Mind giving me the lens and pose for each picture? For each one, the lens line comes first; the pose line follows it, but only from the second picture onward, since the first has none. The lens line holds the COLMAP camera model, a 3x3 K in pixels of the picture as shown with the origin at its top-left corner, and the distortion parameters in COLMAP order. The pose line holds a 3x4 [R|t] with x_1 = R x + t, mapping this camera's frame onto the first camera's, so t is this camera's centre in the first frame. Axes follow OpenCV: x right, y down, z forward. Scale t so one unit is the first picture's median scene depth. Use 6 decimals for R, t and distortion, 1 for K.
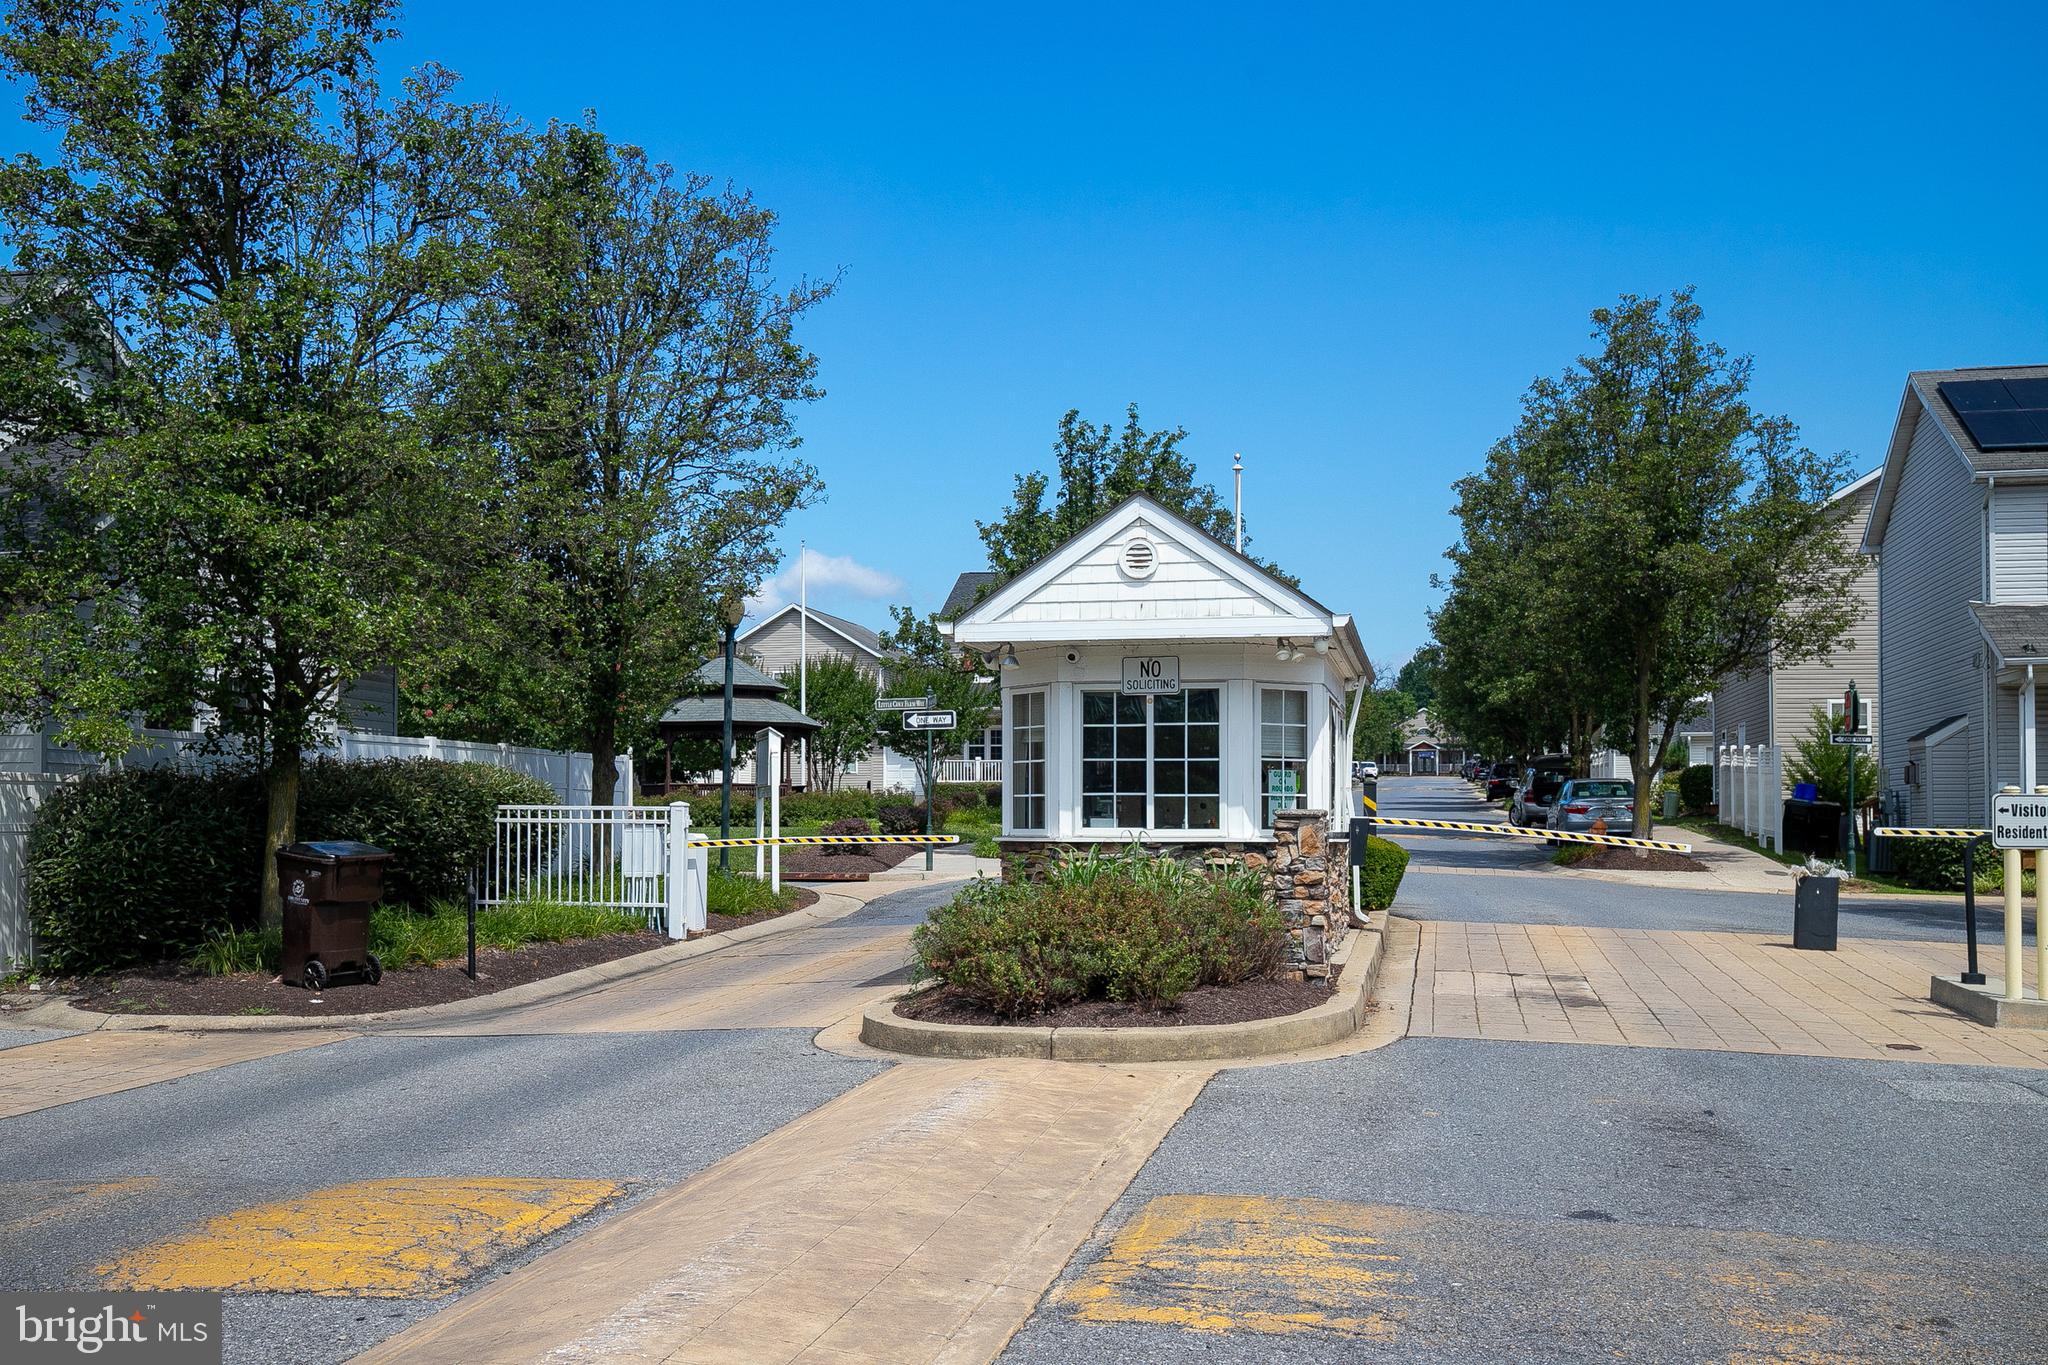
lens RADIAL K [[2043.2, 0, 1021.6], [0, 2043.2, 678.1], [0, 0, 1]] dist [0.022777, 0.000000]
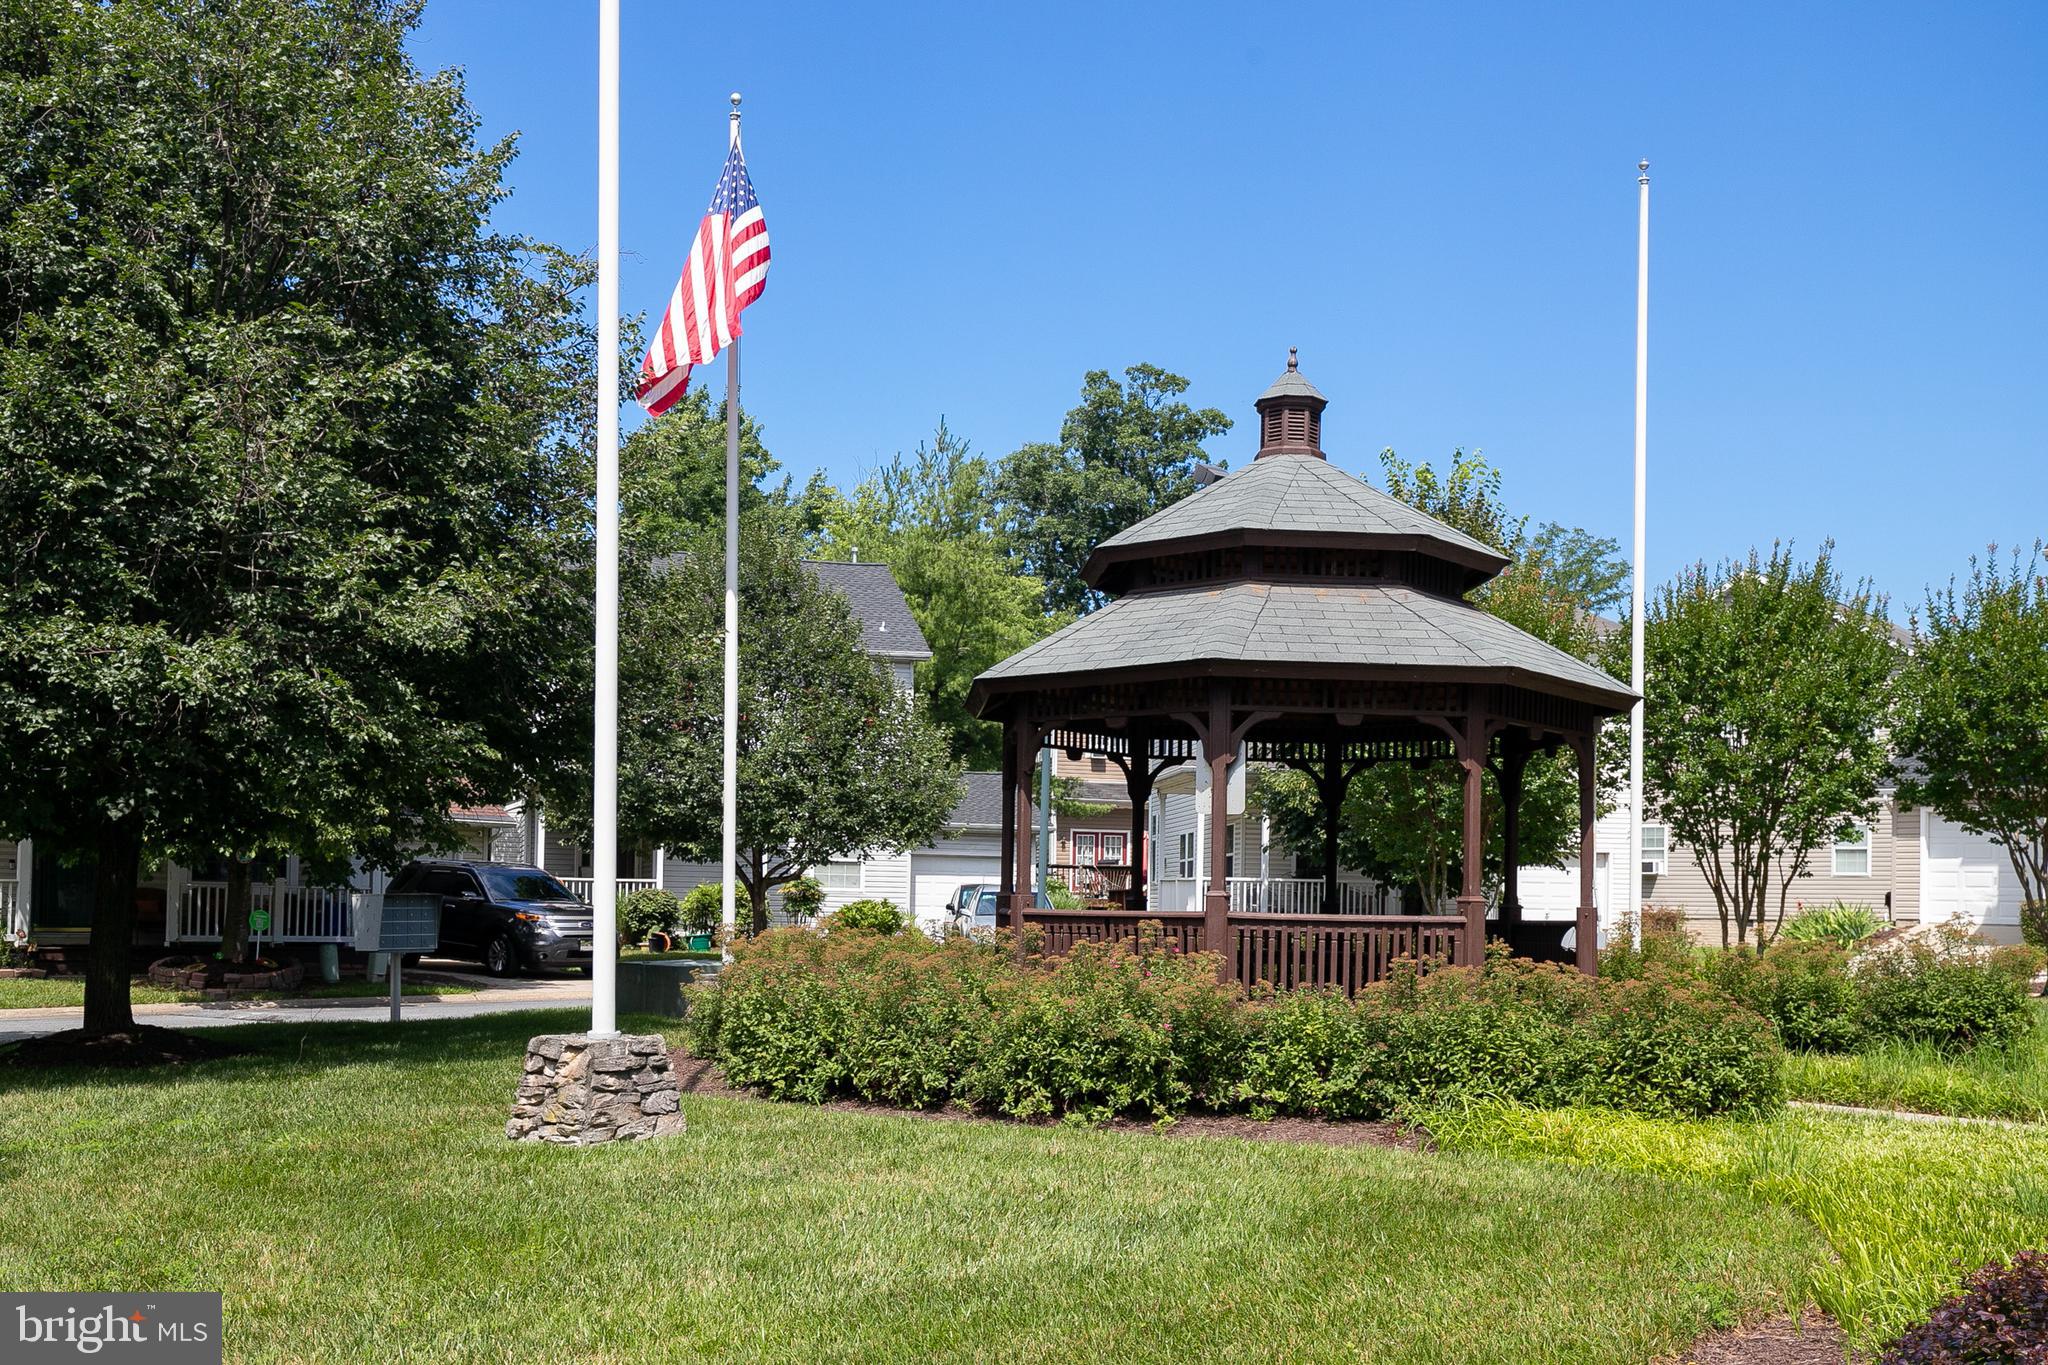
lens RADIAL K [[2043.2, 0, 1024.4], [0, 2043.2, 682.9], [0, 0, 1]] dist [0.022777, 0.000000]
pose [[0.911719, -0.002498, -0.410806, -0.066339], [0.020168, 0.999048, 0.038687, -0.005244], [0.410319, -0.043557, 0.910901, 0.656356]]
